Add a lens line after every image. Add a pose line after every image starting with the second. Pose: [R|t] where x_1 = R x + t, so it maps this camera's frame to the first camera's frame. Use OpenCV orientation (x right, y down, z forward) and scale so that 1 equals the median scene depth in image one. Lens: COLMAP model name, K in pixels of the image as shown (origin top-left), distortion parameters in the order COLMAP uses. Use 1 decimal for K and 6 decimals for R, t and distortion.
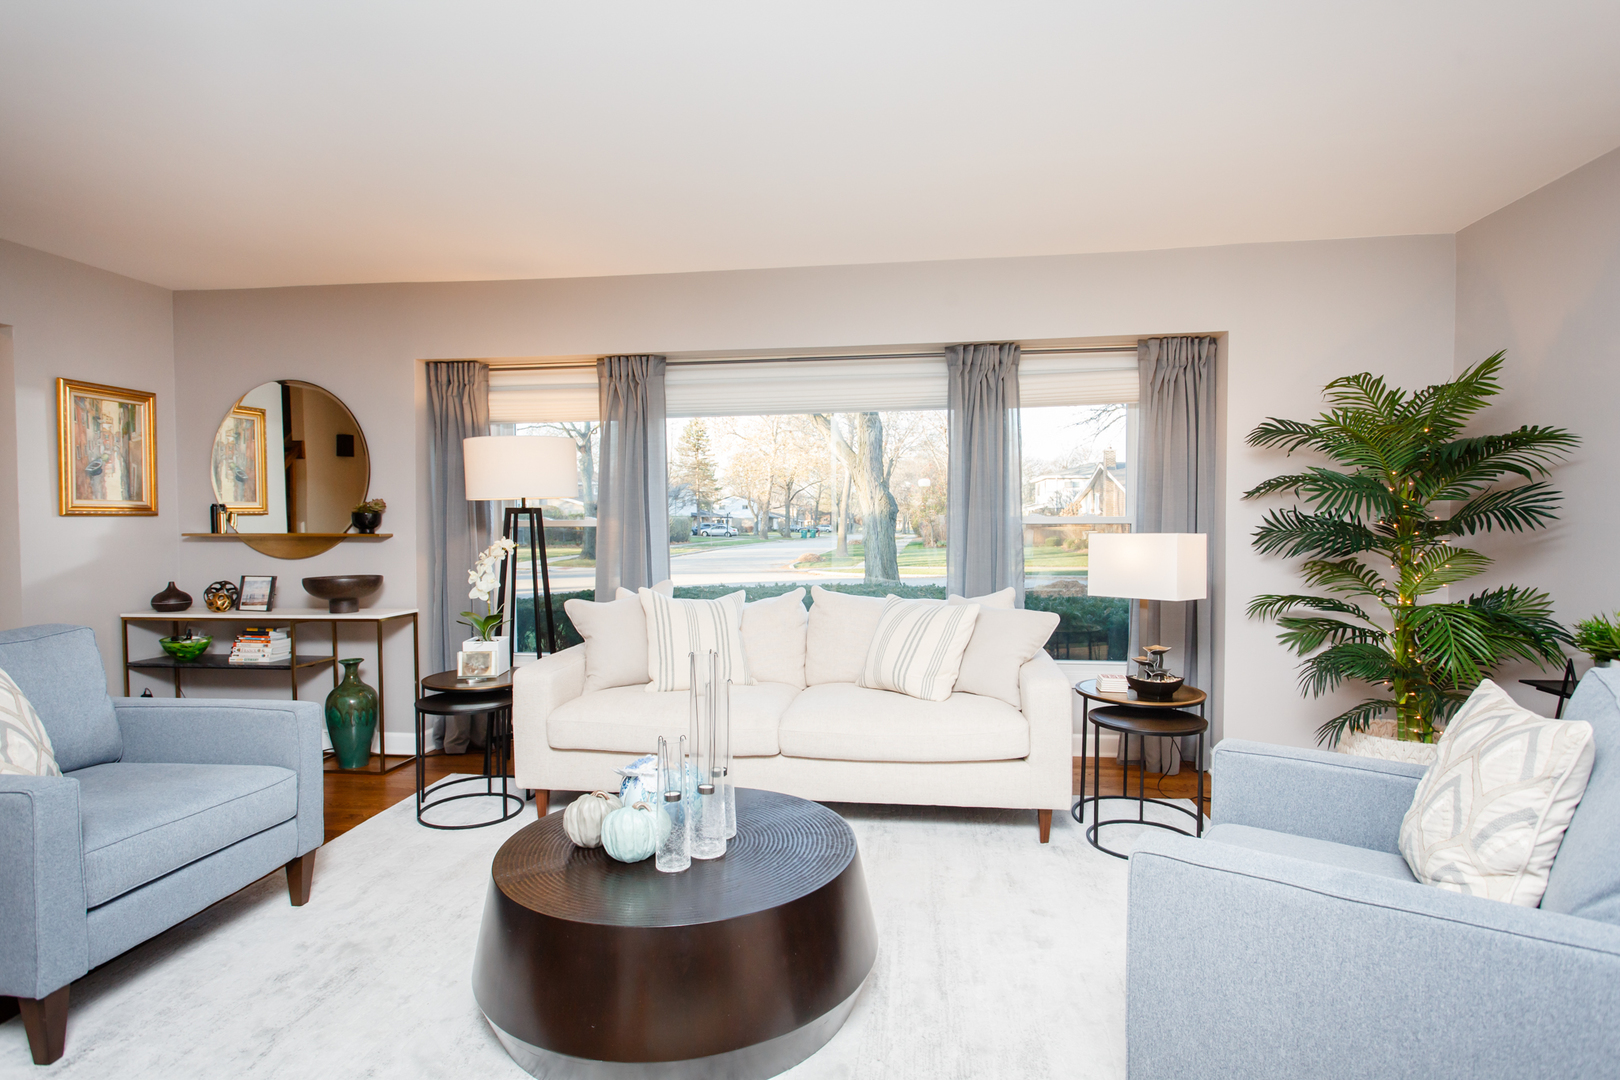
lens RADIAL K [[840.5, 0, 814.0], [0, 840.5, 549.6], [0, 0, 1]] dist [0.002187, 0.001320]
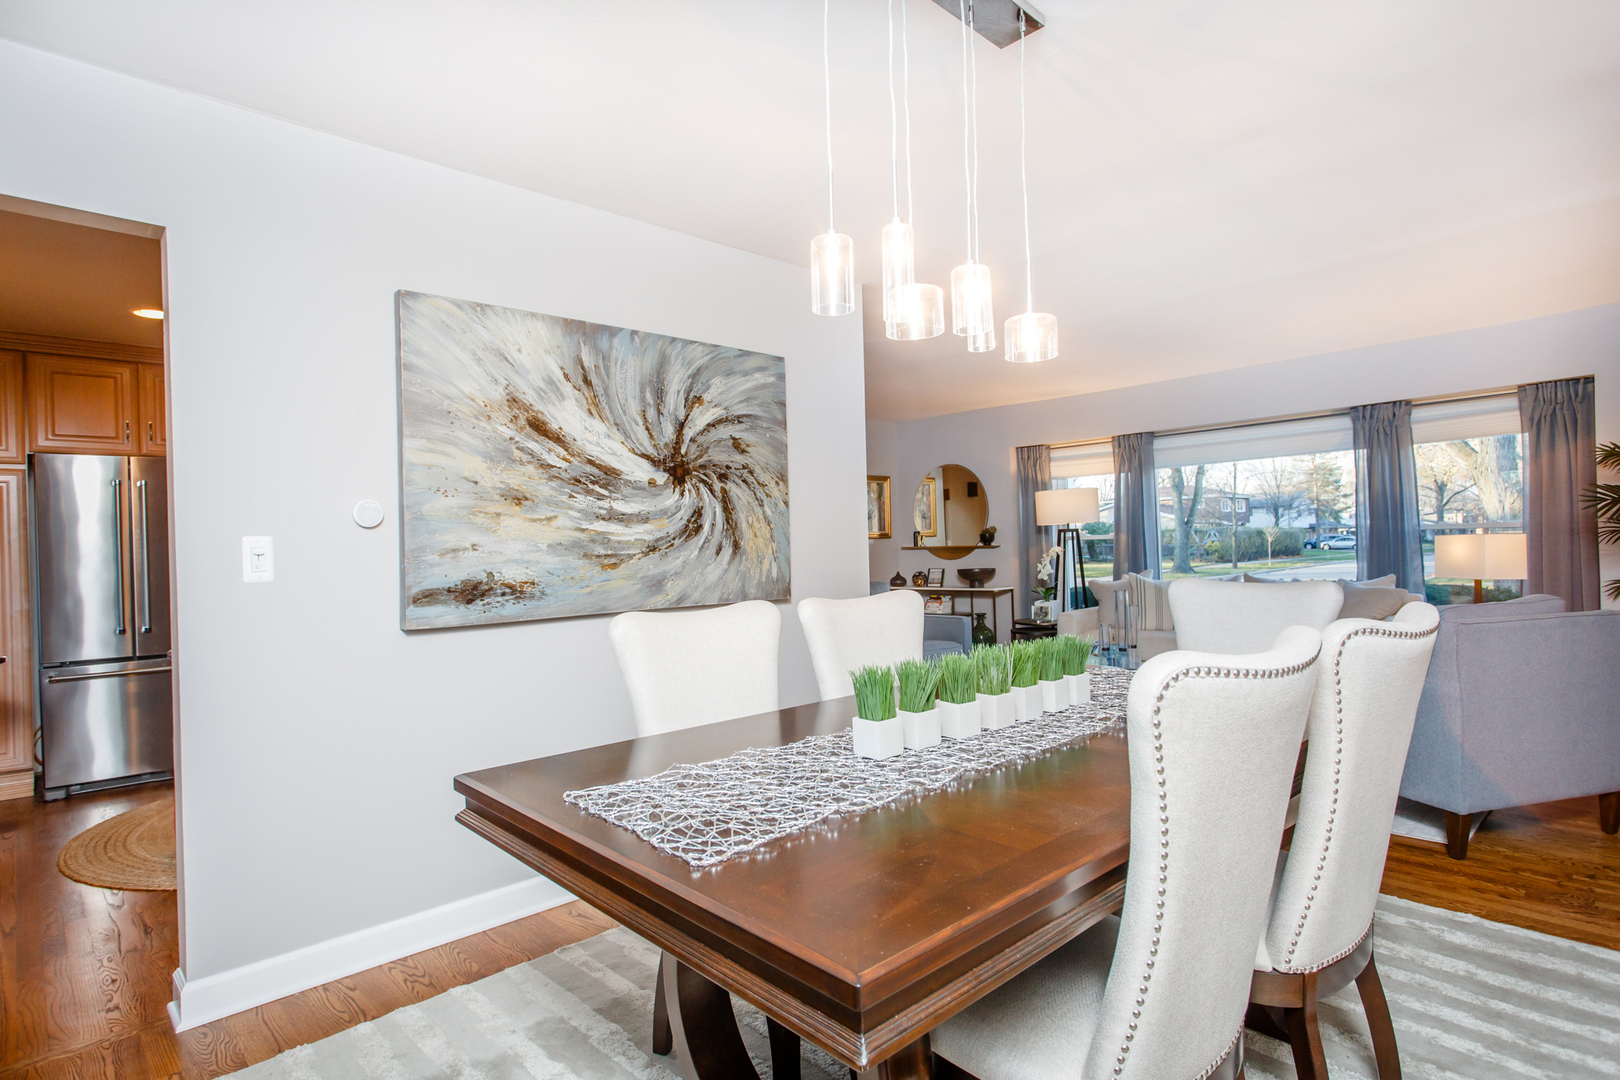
lens RADIAL K [[840.5, 0, 811.8], [0, 840.5, 541.5], [0, 0, 1]] dist [0.002187, 0.001320]
pose [[0.773035, -0.021012, -0.634016, 0.338507], [0.002313, 0.999538, -0.030305, 0.028087], [0.634360, 0.021961, 0.772726, -0.666542]]
